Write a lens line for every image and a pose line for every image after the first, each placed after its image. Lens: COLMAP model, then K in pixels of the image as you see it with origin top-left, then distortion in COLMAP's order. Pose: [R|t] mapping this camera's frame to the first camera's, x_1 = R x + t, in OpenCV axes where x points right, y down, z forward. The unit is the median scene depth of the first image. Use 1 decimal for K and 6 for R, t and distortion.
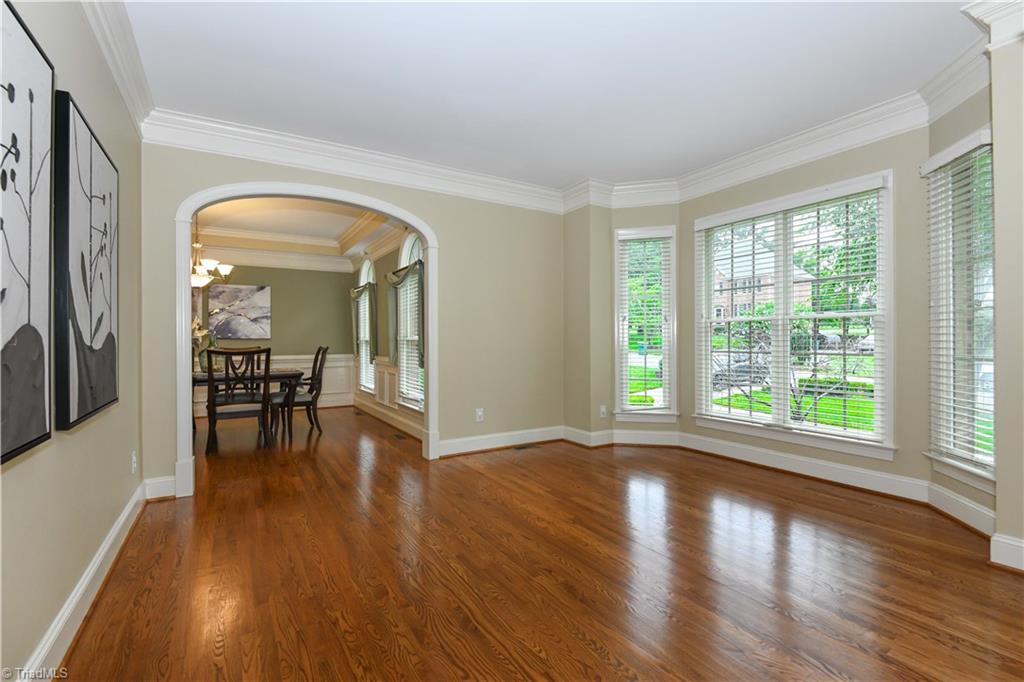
lens RADIAL K [[467.7, 0, 514.2], [0, 467.7, 342.1], [0, 0, 1]] dist [-0.002263, -0.005523]
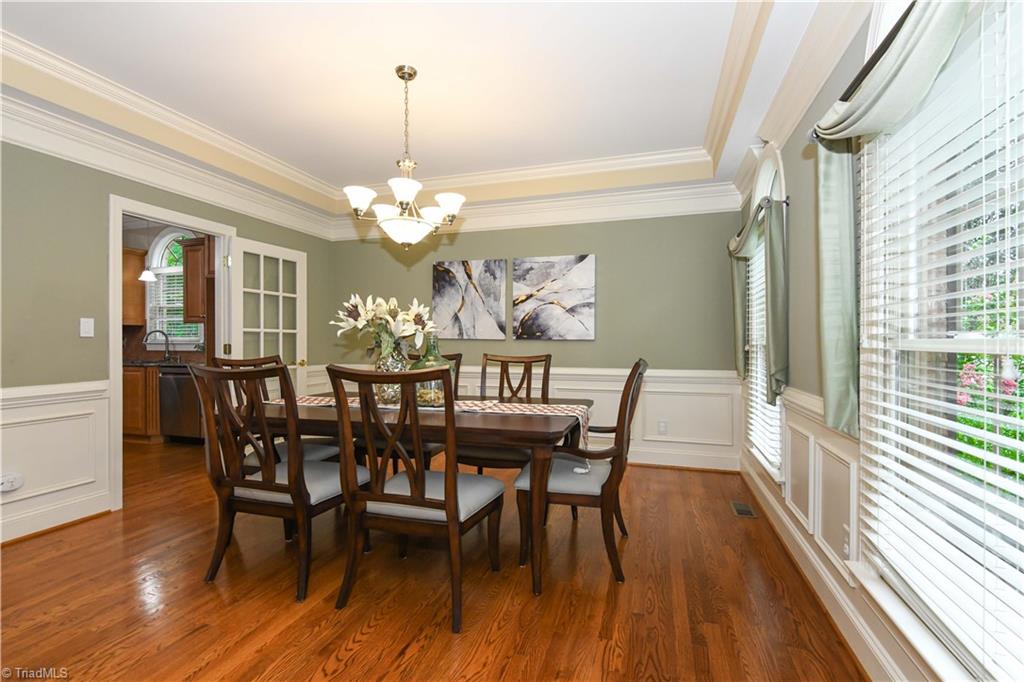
lens RADIAL K [[467.7, 0, 505.0], [0, 467.7, 340.4], [0, 0, 1]] dist [-0.002263, -0.005523]
pose [[0.649621, 0.002733, -0.760254, -0.142971], [-0.003428, 0.999994, 0.000666, -0.006928], [0.760251, 0.002173, 0.649626, 0.538910]]
